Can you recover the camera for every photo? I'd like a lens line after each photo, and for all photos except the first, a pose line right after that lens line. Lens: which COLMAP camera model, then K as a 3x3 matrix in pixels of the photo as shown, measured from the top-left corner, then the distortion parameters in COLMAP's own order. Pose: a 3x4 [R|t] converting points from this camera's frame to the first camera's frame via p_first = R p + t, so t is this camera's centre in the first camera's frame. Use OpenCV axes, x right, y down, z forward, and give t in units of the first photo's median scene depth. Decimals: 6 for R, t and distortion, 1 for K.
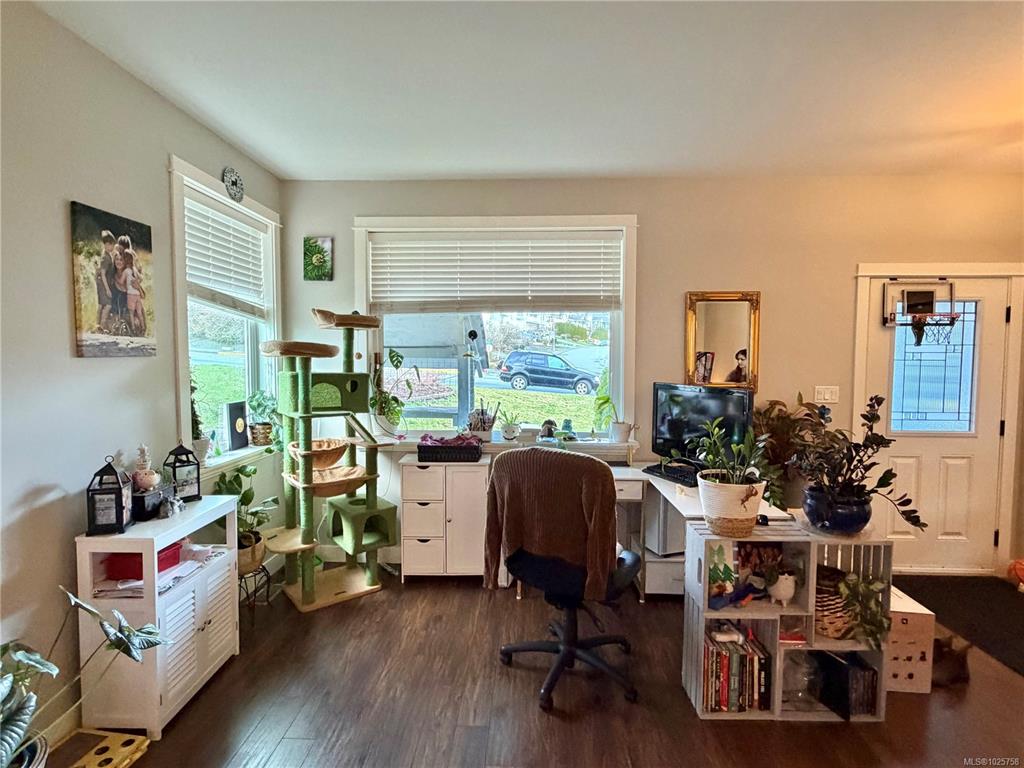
lens RADIAL K [[510.3, 0, 509.8], [0, 510.3, 383.7], [0, 0, 1]] dist [-0.001435, 0.001169]
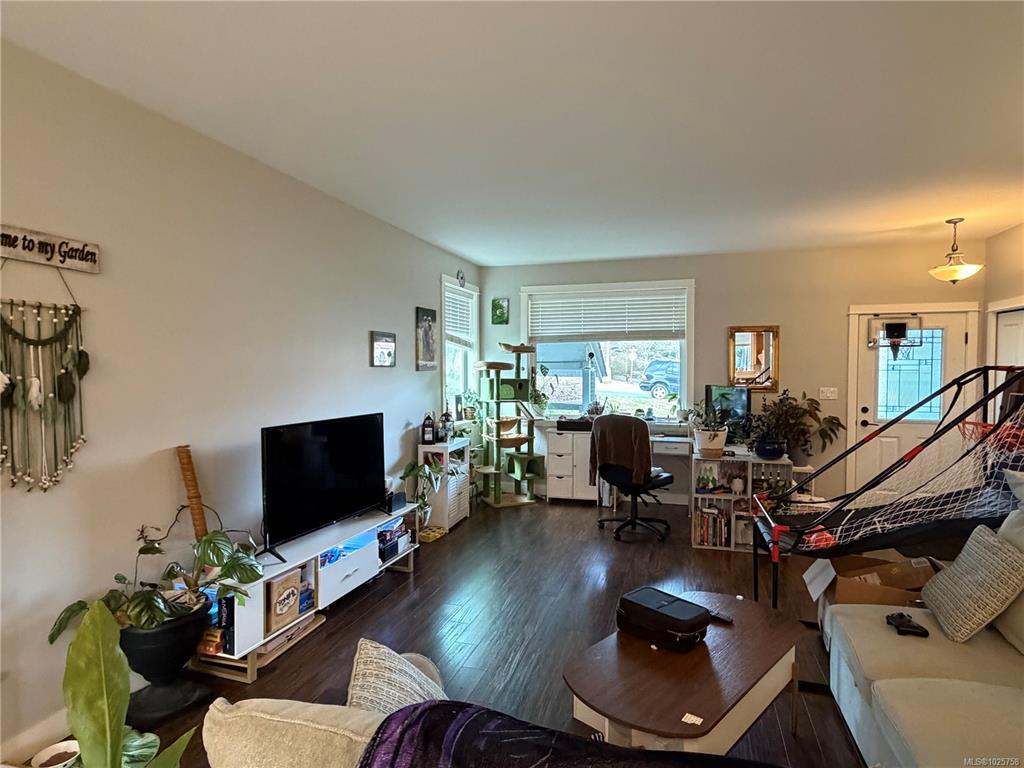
lens RADIAL K [[564.7, 0, 512.8], [0, 564.7, 387.6], [0, 0, 1]] dist [0.000759, 0.001452]
pose [[0.966738, 0.004770, -0.255725, 0.163649], [-0.008067, 0.999897, -0.011846, 0.032918], [0.255642, 0.013515, 0.966677, -0.887490]]
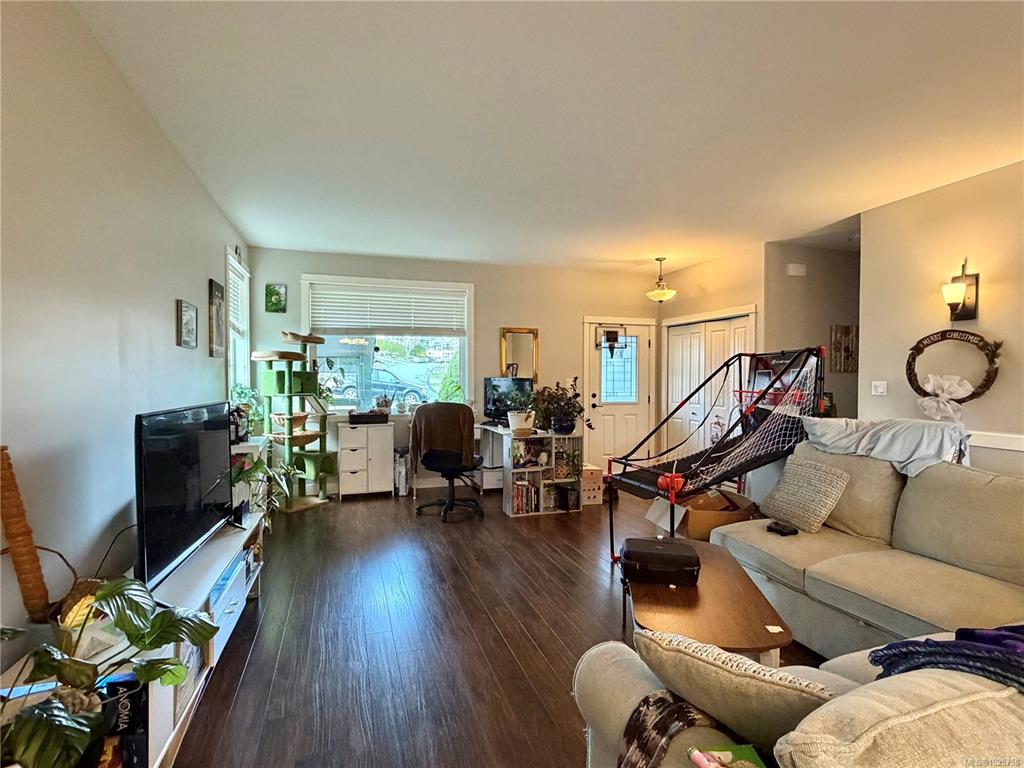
lens RADIAL K [[510.3, 0, 508.2], [0, 510.3, 387.8], [0, 0, 1]] dist [-0.001435, 0.001169]
pose [[0.938920, -0.009467, 0.344006, -0.273548], [0.018379, 0.999574, -0.022656, 0.081024], [-0.343645, 0.027595, 0.938694, -0.756794]]
